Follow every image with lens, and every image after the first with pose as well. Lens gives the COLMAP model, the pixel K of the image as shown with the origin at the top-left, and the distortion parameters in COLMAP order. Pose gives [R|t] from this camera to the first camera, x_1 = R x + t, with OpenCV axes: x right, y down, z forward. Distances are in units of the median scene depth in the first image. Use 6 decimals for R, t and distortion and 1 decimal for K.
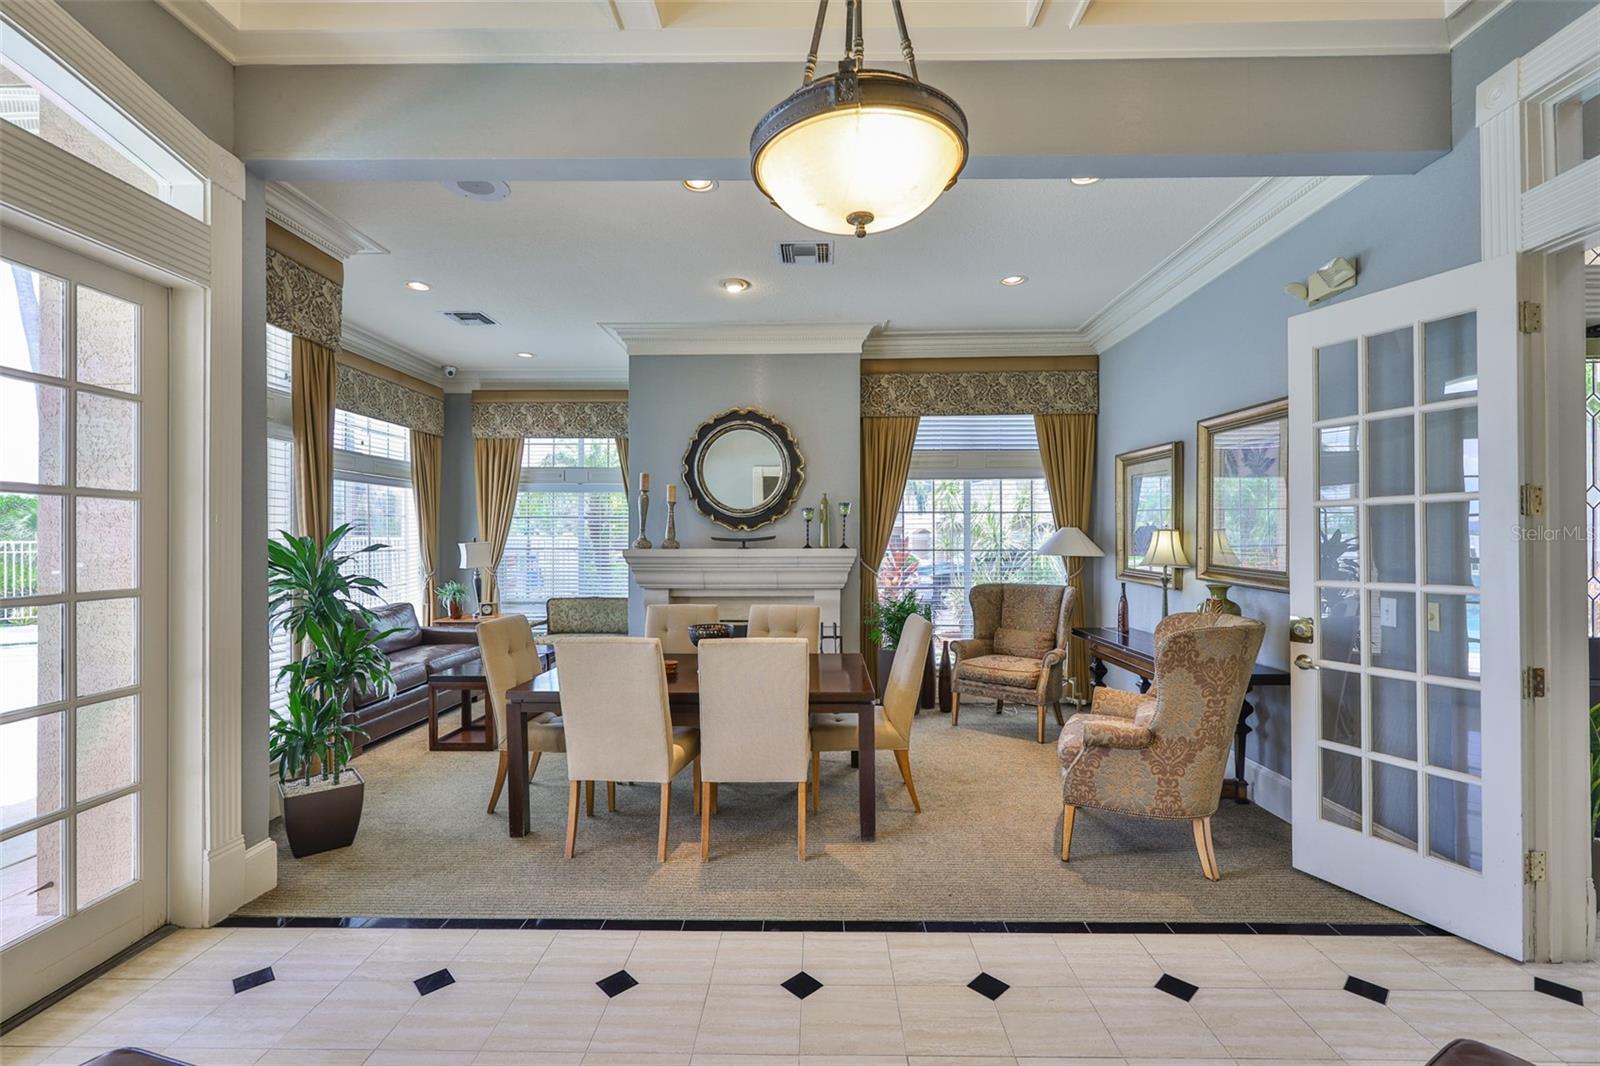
lens RADIAL K [[681.7, 0, 806.7], [0, 681.7, 541.2], [0, 0, 1]] dist [-0.002644, 0.000047]
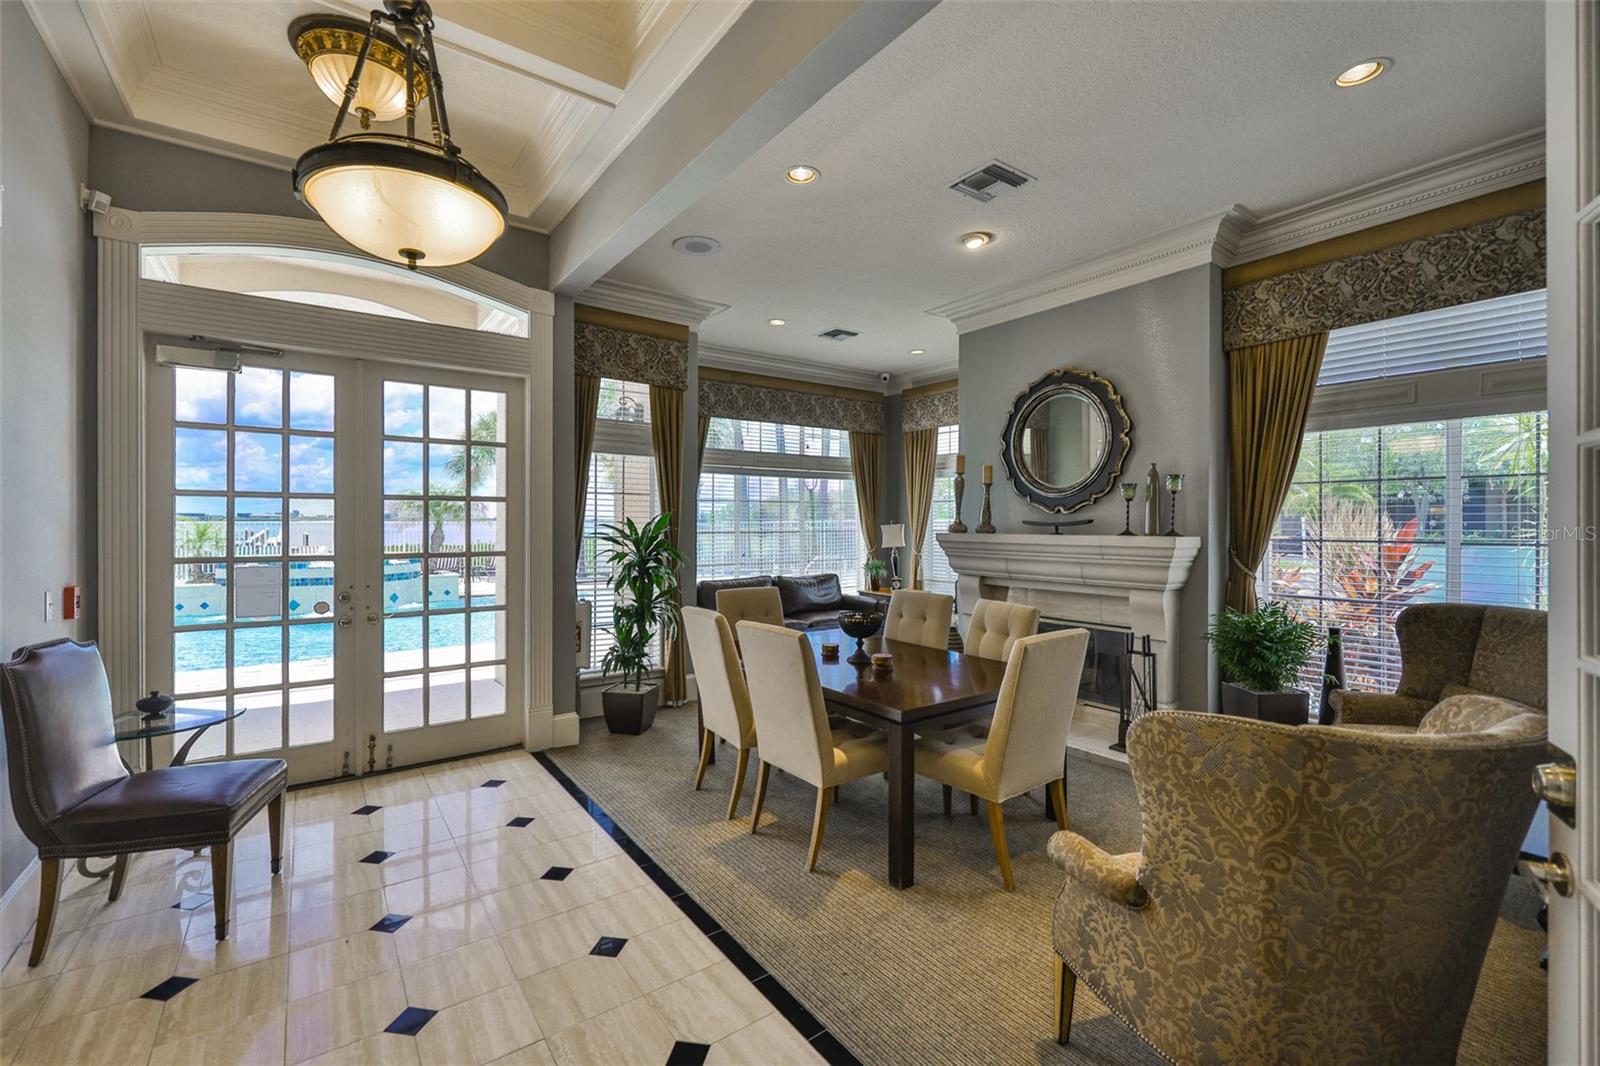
lens RADIAL K [[681.7, 0, 802.6], [0, 681.7, 525.9], [0, 0, 1]] dist [-0.002644, 0.000047]
pose [[0.600809, 0.007050, -0.799361, 0.397699], [-0.001753, 0.999970, 0.007502, -0.005618], [0.799390, -0.003106, 0.600804, 0.235711]]
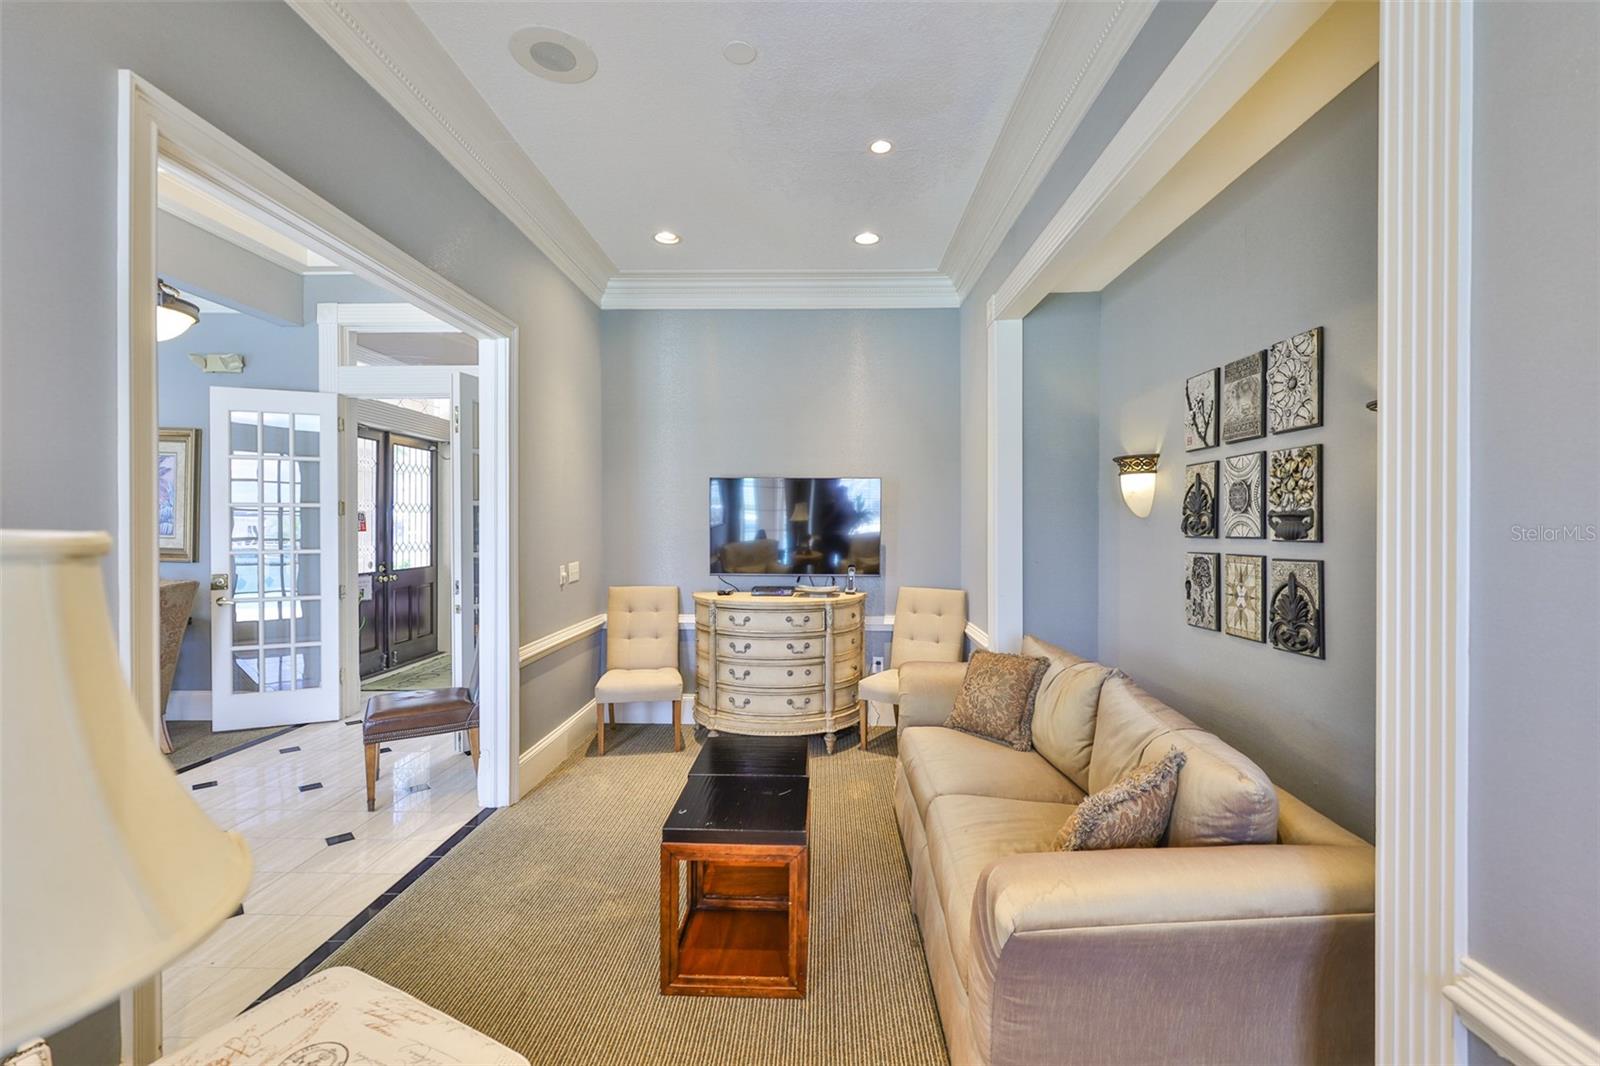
lens RADIAL K [[681.7, 0, 802.3], [0, 681.7, 531.8], [0, 0, 1]] dist [-0.002644, 0.000047]
pose [[0.017097, -0.003593, 0.999847, -0.460701], [-0.001150, 0.999993, 0.003613, 0.001712], [-0.999853, -0.001211, 0.017093, -0.218292]]
